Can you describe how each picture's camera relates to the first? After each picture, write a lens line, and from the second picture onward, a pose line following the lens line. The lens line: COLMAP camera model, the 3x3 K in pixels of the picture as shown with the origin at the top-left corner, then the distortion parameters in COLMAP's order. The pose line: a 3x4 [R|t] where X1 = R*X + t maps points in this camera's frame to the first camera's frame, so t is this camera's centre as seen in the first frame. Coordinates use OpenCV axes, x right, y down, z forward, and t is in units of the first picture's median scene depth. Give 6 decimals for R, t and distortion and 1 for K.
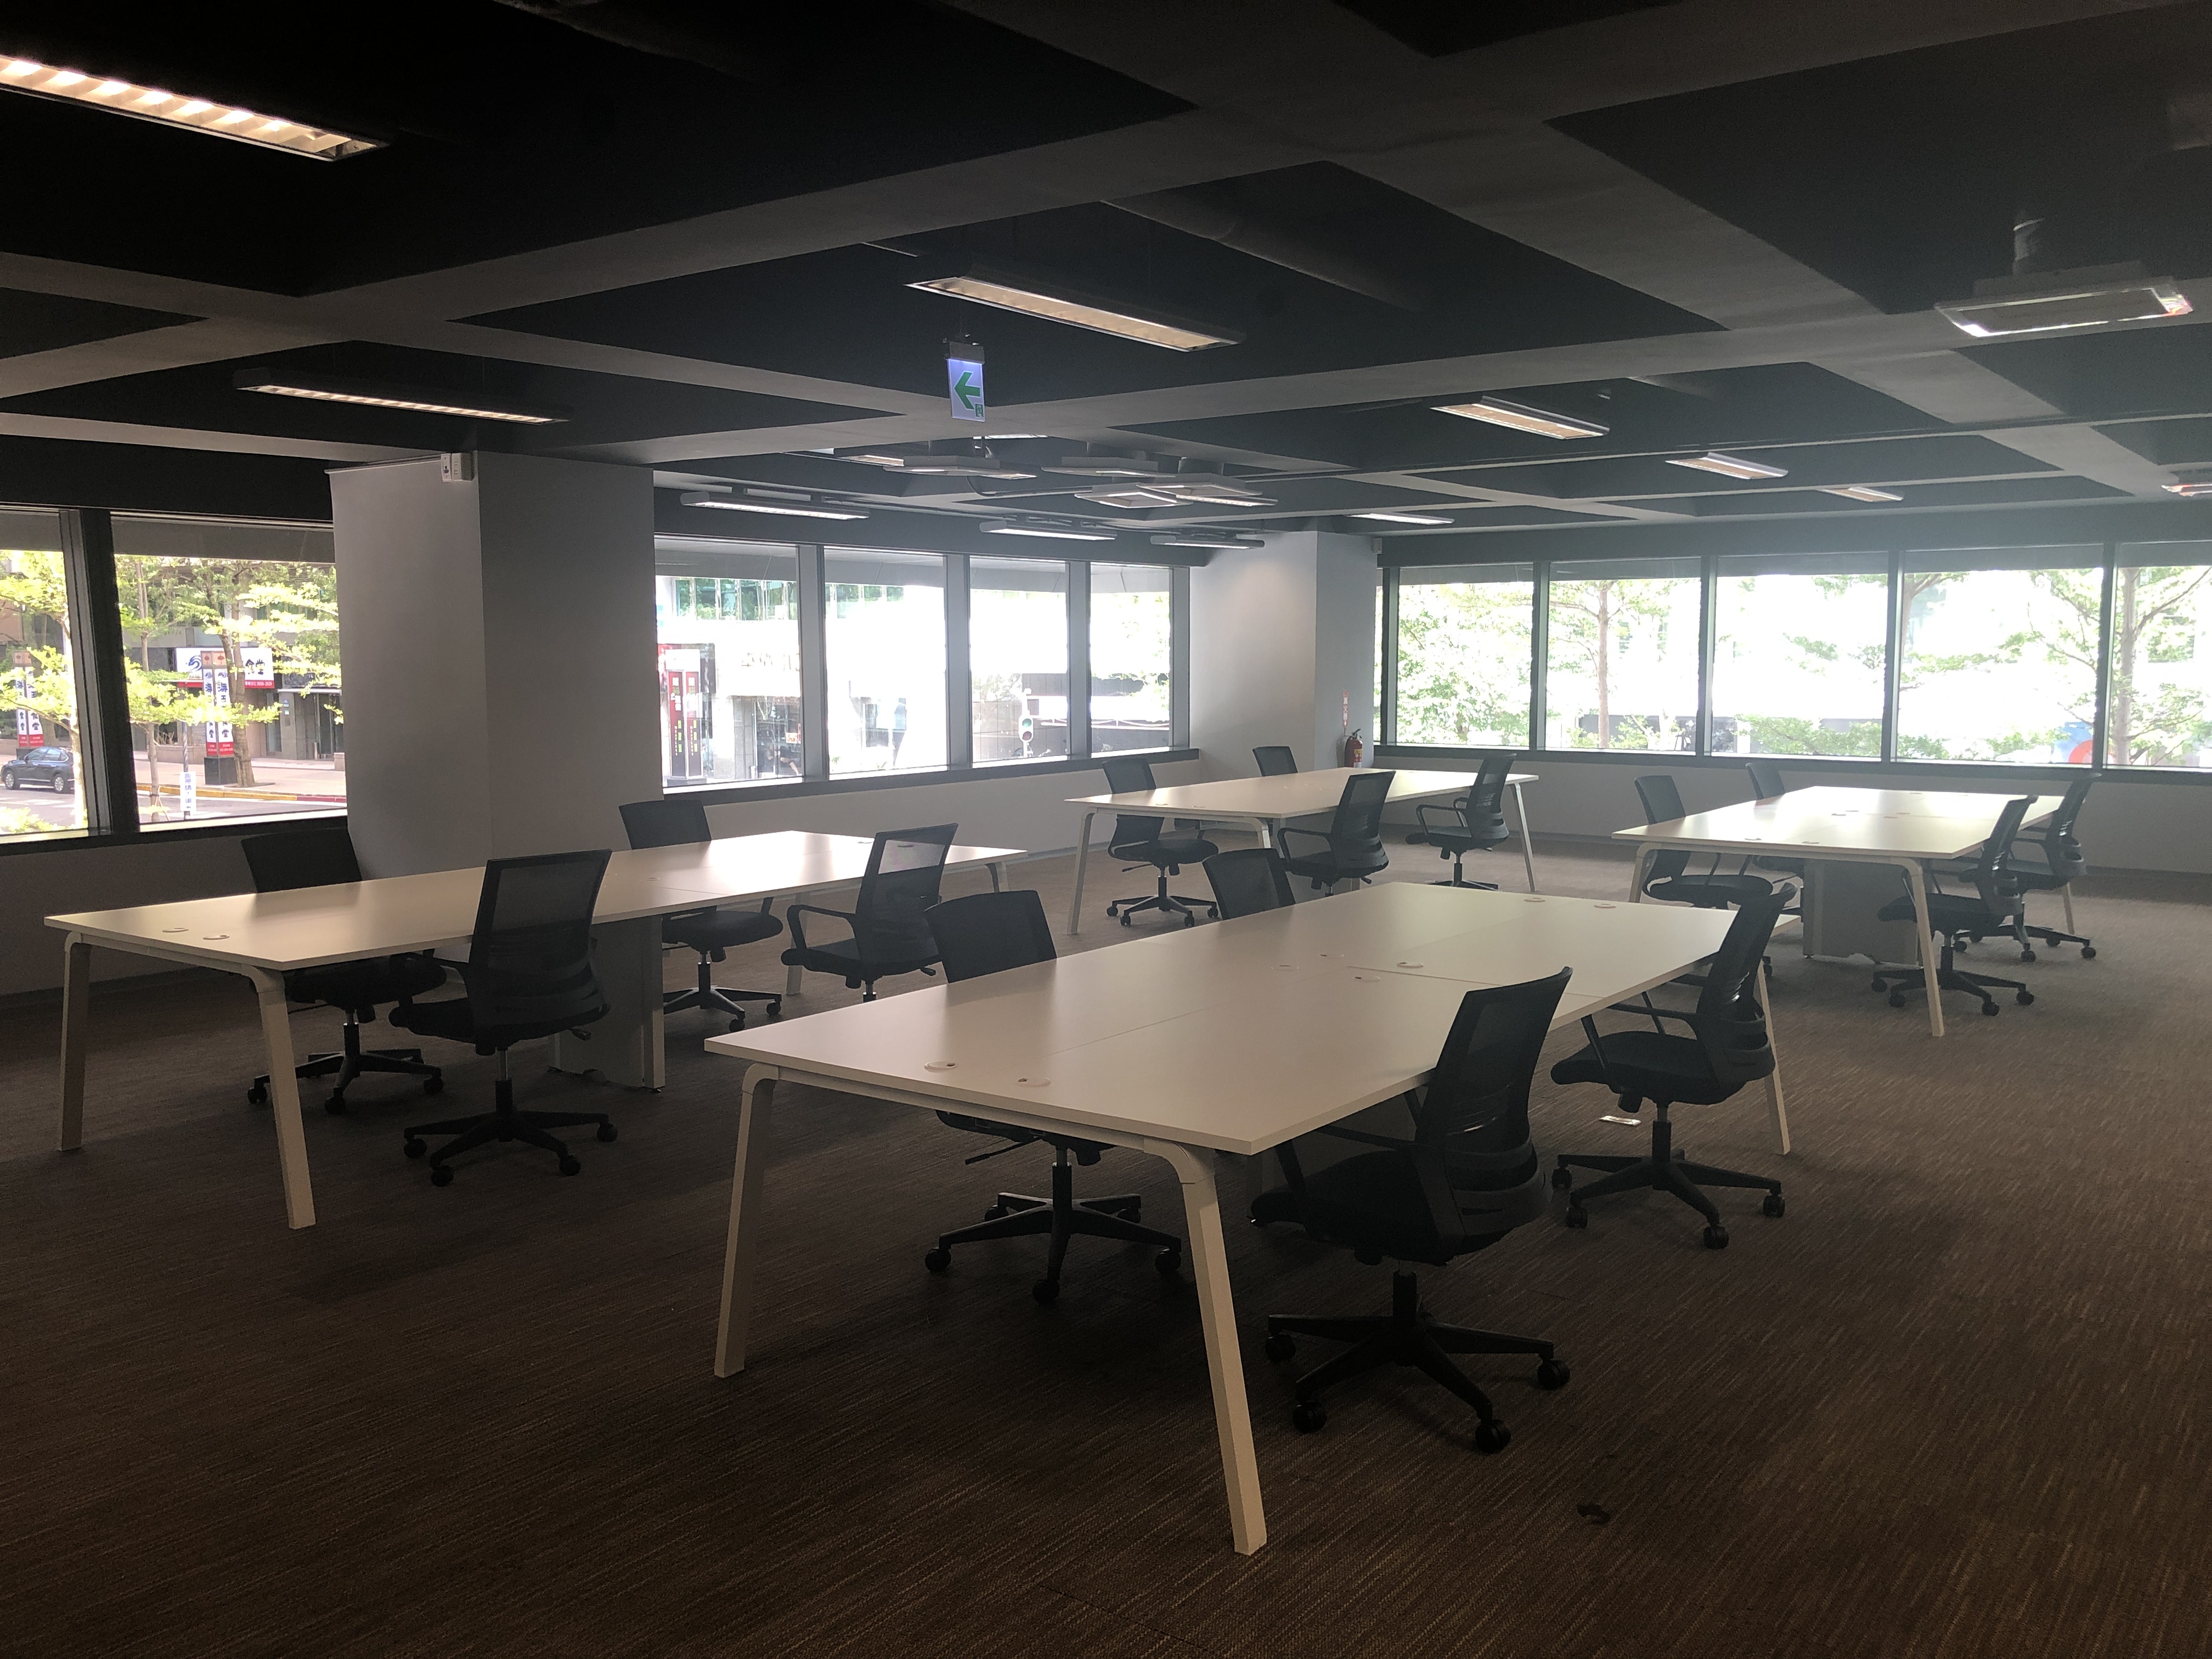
lens RADIAL K [[1797.2, 0, 1092.6], [0, 1797.2, 829.5], [0, 0, 1]] dist [0.015441, -0.003348]
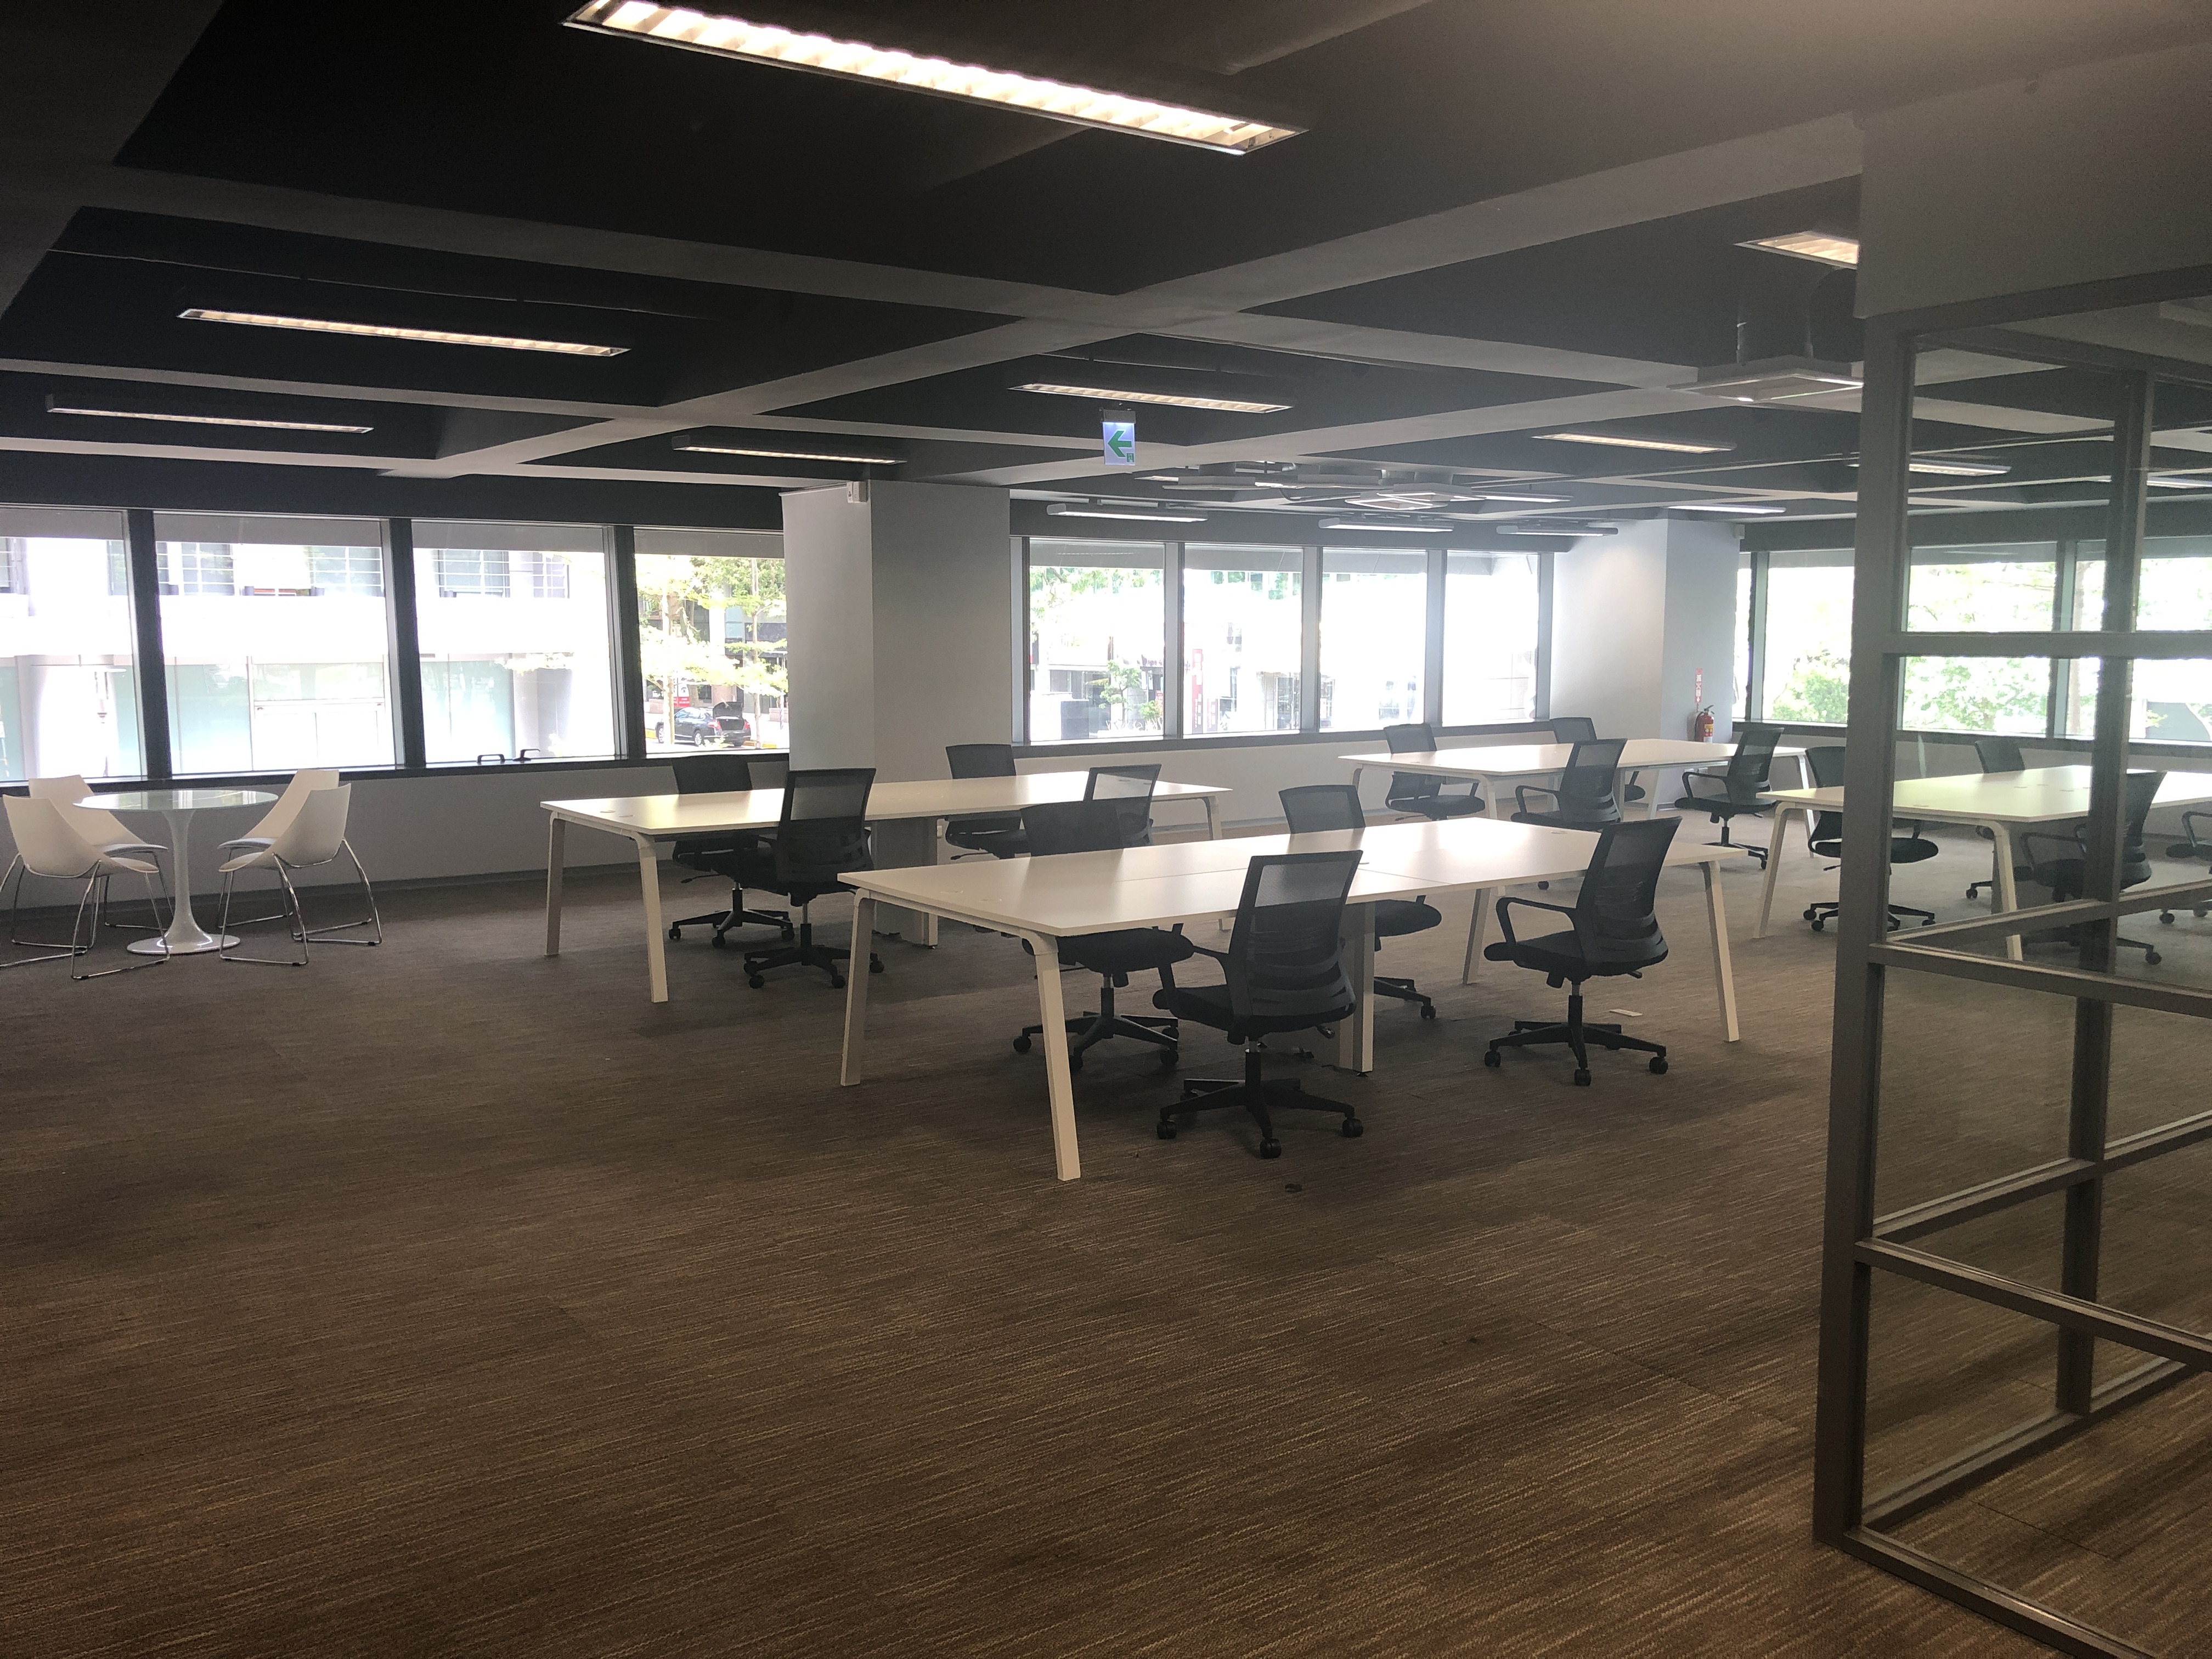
lens RADIAL K [[1803.5, 0, 1100.2], [0, 1803.5, 826.1], [0, 0, 1]] dist [0.080575, -0.002038]
pose [[0.950560, 0.039155, -0.308063, 0.243953], [-0.036085, 0.999226, 0.015658, 0.019513], [0.308438, -0.003767, 0.951237, -0.225797]]
